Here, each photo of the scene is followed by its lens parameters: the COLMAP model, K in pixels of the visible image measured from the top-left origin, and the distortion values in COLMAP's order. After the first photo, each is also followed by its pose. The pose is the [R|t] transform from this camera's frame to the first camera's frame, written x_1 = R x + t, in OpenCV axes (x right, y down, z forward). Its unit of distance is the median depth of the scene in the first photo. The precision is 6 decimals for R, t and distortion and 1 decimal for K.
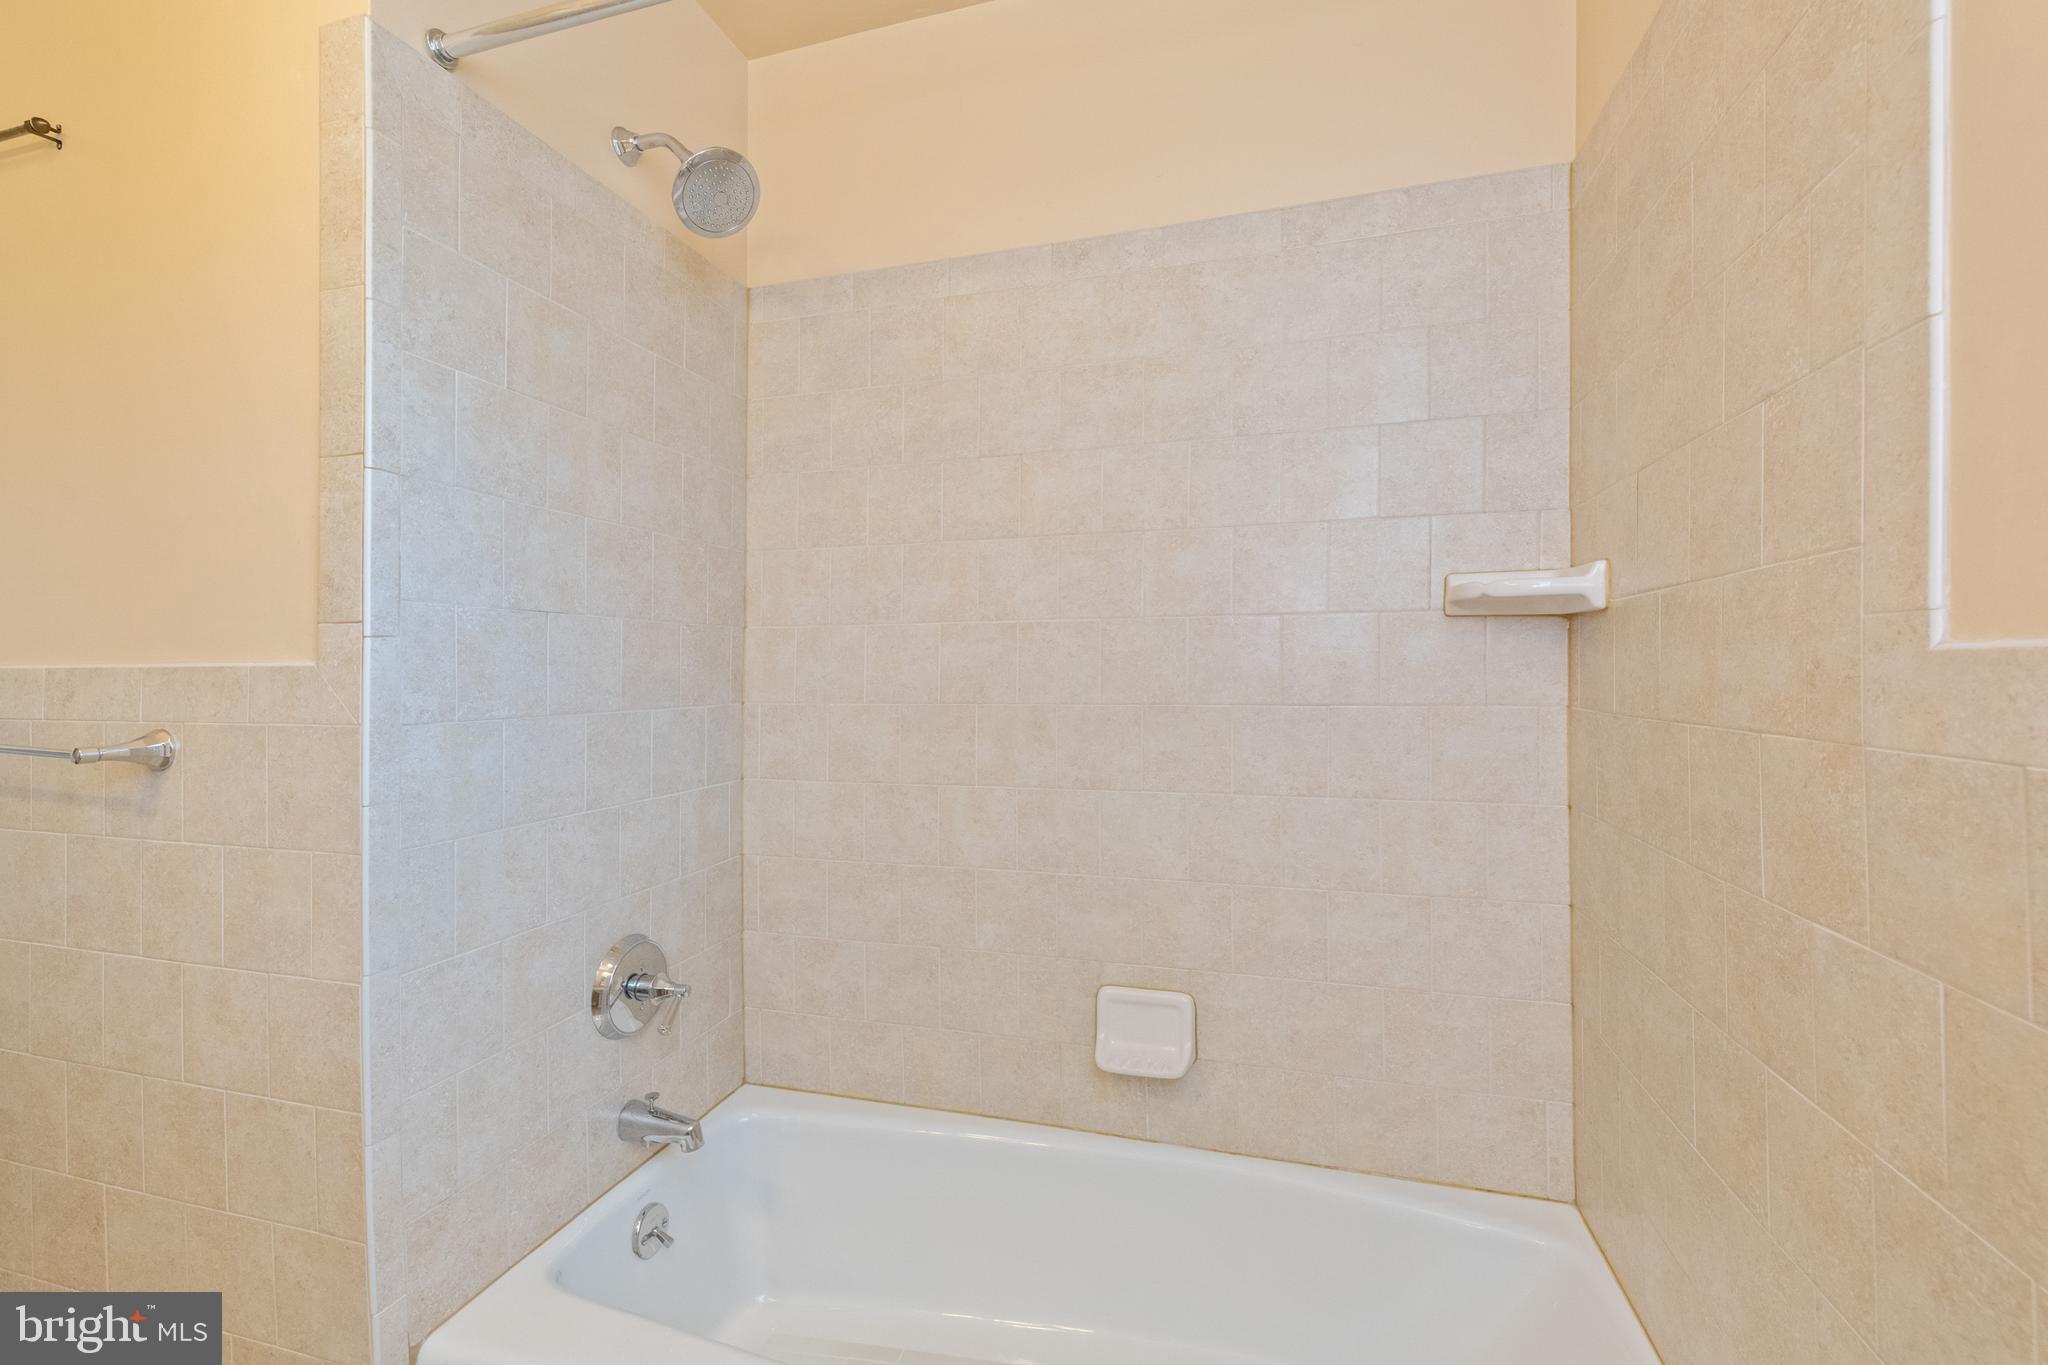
lens RADIAL K [[896.0, 0, 1021.6], [0, 896.0, 687.1], [0, 0, 1]] dist [0.007101, -0.001609]
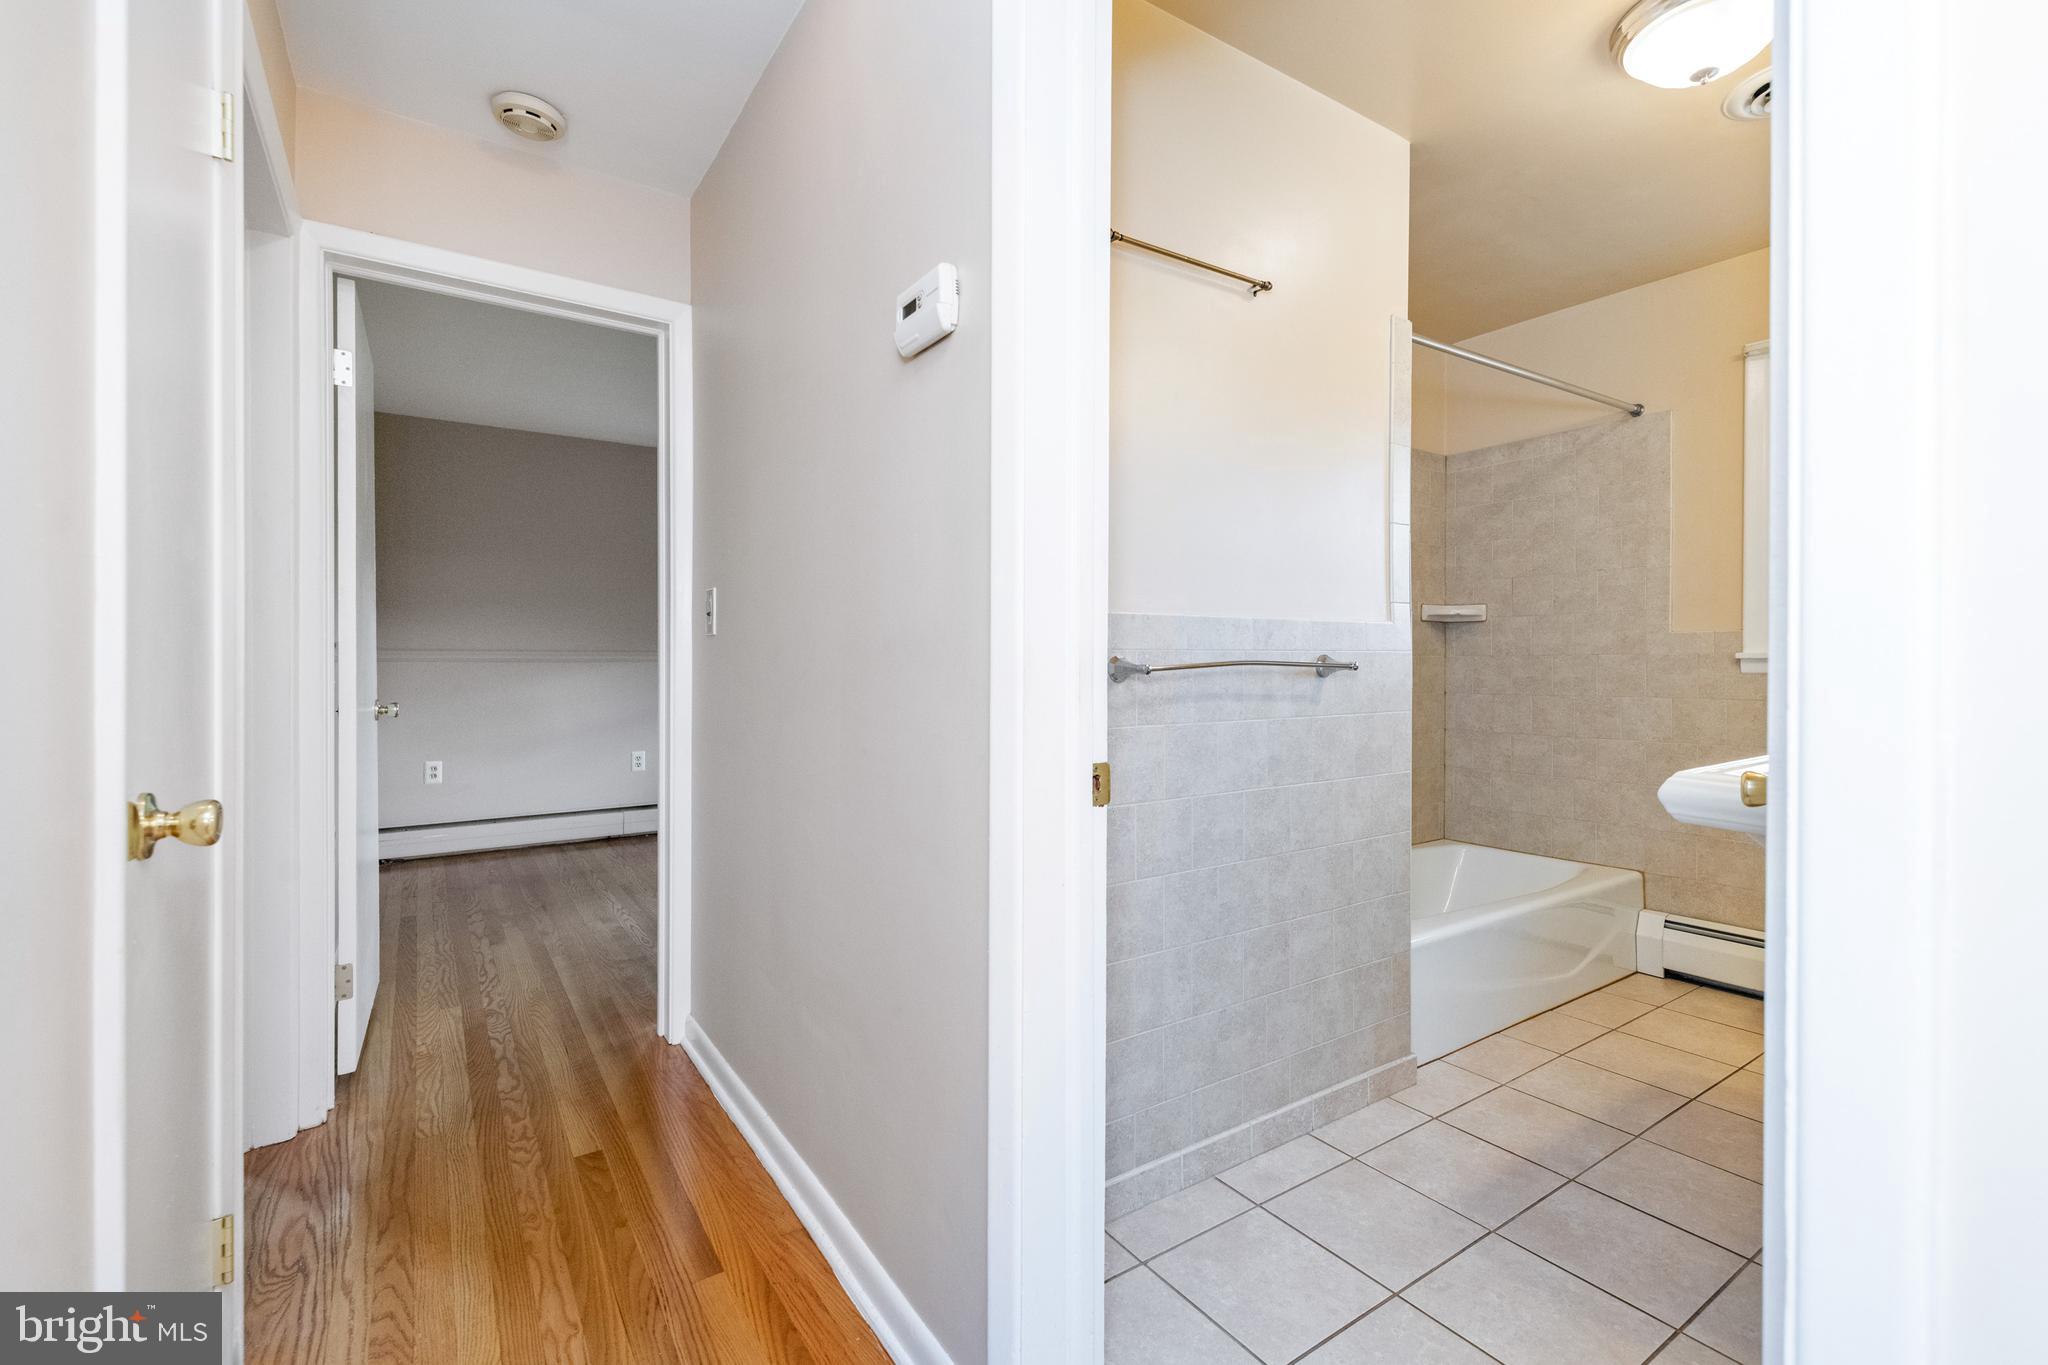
lens RADIAL K [[896.0, 0, 1010.4], [0, 896.0, 679.8], [0, 0, 1]] dist [0.007101, -0.001609]
pose [[0.634971, -0.010705, 0.772462, -2.686111], [0.010134, 0.999933, 0.005527, 0.078567], [-0.772470, 0.004318, 0.635037, 0.326683]]
